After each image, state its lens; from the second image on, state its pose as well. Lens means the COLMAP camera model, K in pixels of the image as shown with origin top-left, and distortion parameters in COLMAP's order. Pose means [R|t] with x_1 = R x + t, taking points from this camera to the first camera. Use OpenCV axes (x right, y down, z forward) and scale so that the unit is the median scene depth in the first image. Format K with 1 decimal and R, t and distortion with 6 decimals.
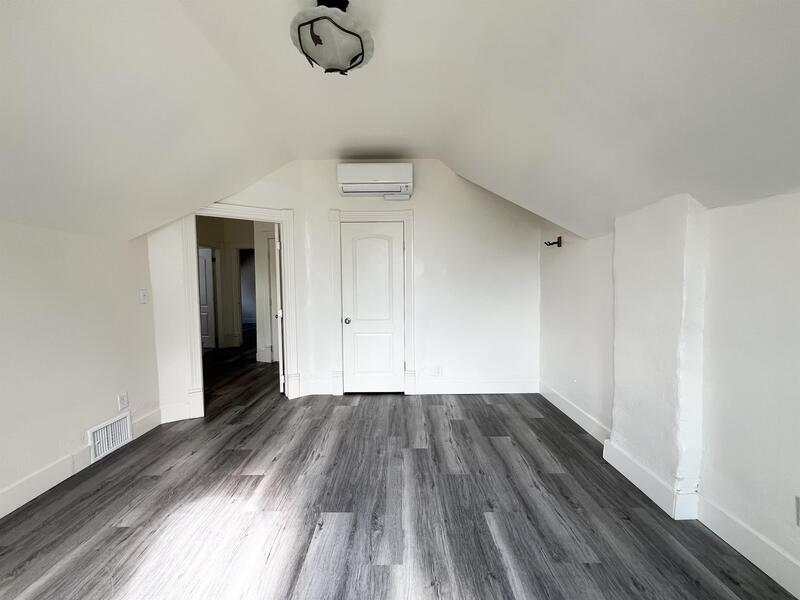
lens RADIAL K [[319.5, 0, 397.3], [0, 319.5, 298.9], [0, 0, 1]] dist [-0.005915, 0.001562]
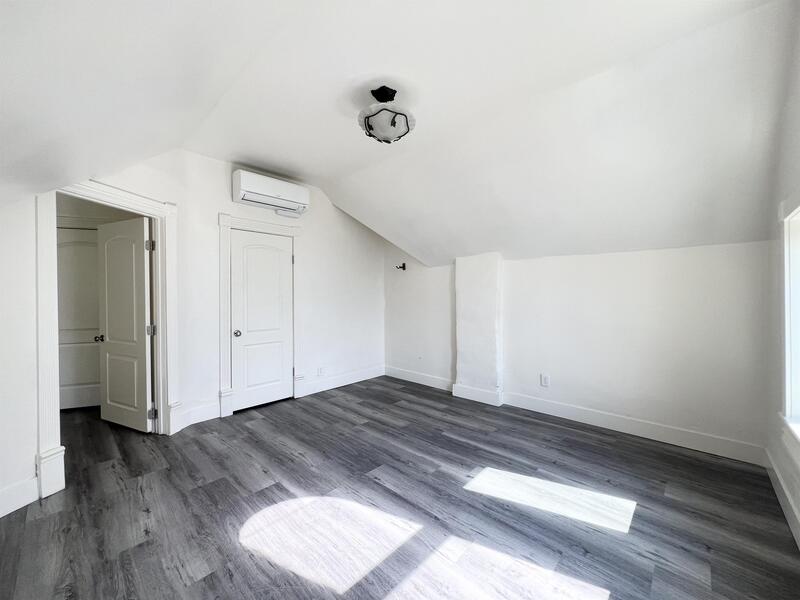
lens RADIAL K [[319.5, 0, 397.7], [0, 319.5, 298.7], [0, 0, 1]] dist [-0.005915, 0.001562]
pose [[0.683791, -0.001993, 0.729675, -0.719544], [0.036140, 0.998861, -0.031139, 0.018835], [-0.728782, 0.047664, 0.683085, 0.013957]]
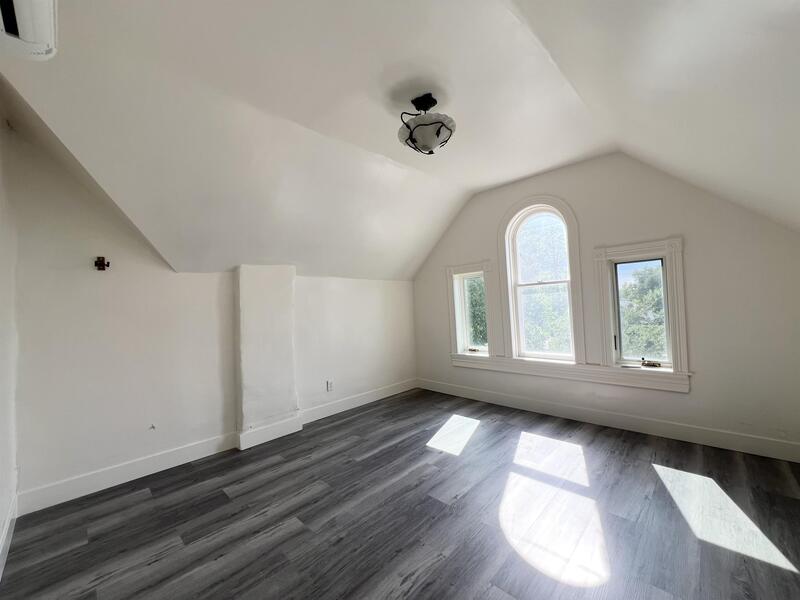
lens RADIAL K [[319.5, 0, 397.7], [0, 319.5, 298.6], [0, 0, 1]] dist [-0.005915, 0.001562]
pose [[-0.719875, 0.052097, 0.692145, -0.625173], [0.082473, 0.996535, 0.010769, -0.055712], [-0.689186, 0.064836, -0.721678, 1.281368]]
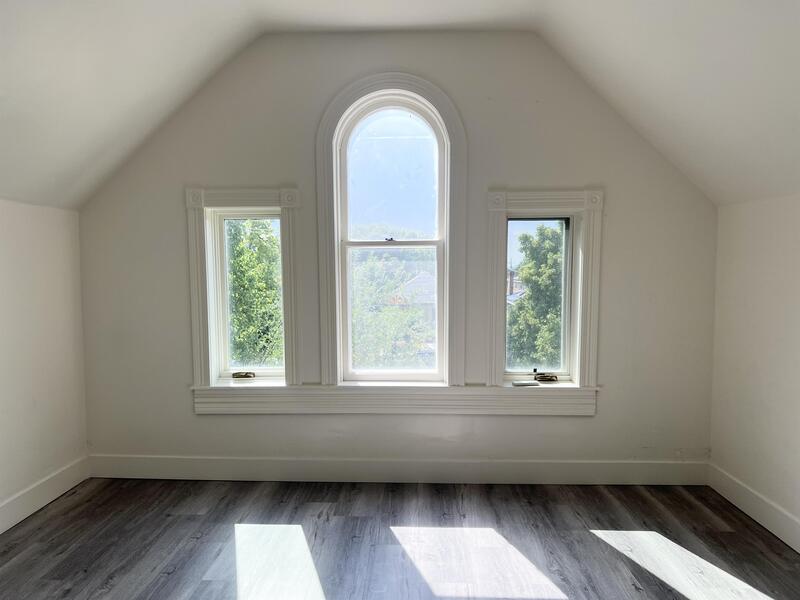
lens RADIAL K [[603.8, 0, 395.4], [0, 603.8, 302.8], [0, 0, 1]] dist [0.044432, -0.039415]
pose [[-0.999739, 0.004398, 0.022436, -0.148835], [0.006887, 0.993672, 0.112108, -0.073363], [-0.021801, 0.112234, -0.993443, 1.255098]]
